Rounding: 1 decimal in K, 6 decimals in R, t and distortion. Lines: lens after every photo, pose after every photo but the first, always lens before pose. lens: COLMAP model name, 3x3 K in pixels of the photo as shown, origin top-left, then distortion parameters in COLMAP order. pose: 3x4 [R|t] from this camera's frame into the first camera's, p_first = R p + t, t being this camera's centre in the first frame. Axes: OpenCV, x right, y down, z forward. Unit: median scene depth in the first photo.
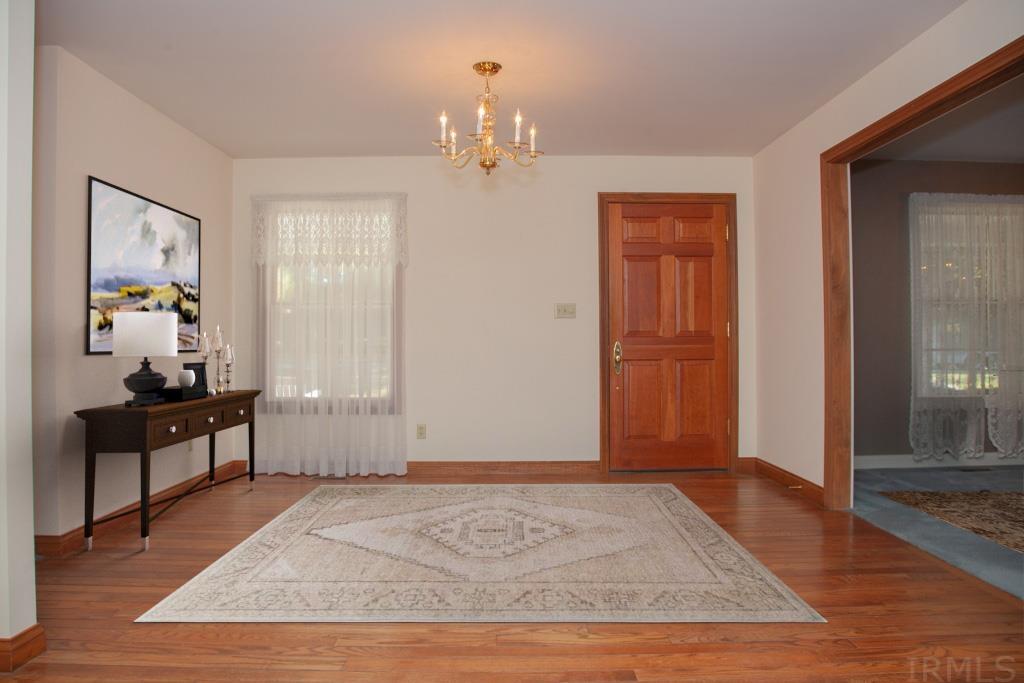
lens RADIAL K [[700.0, 0, 512.0], [0, 700.0, 341.5], [0, 0, 1]] dist [-0.108566, 0.000722]
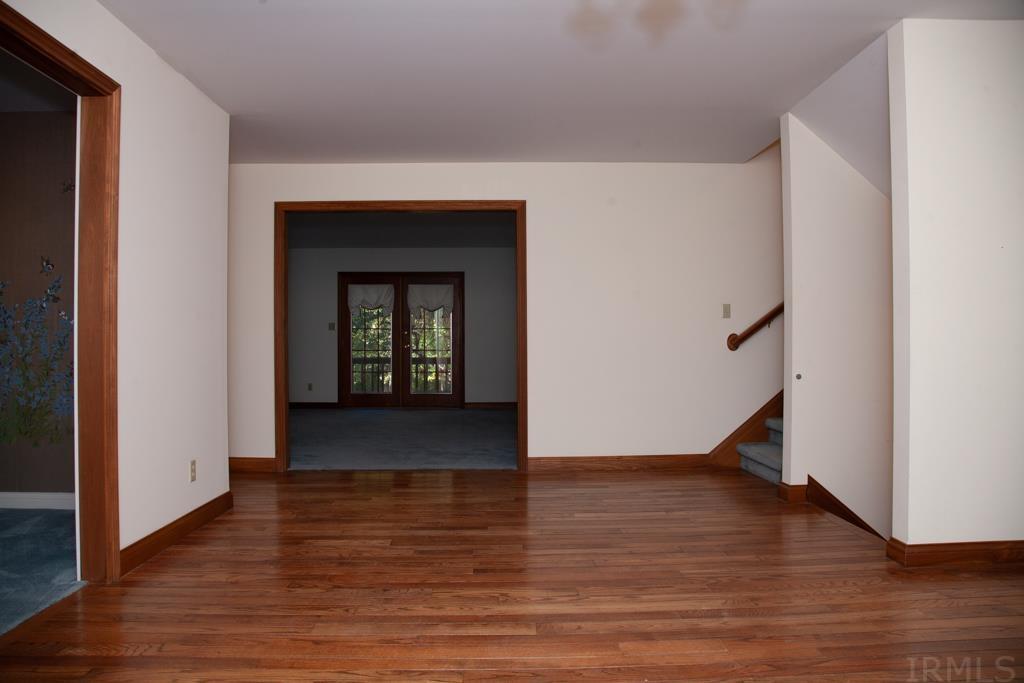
lens RADIAL K [[700.0, 0, 512.0], [0, 700.0, 341.5], [0, 0, 1]] dist [-0.108566, 0.000722]
pose [[-0.999580, 0.007219, -0.028060, 0.118635], [0.007458, 0.999937, -0.008417, 0.010900], [0.027998, -0.008623, -0.999571, 2.152692]]
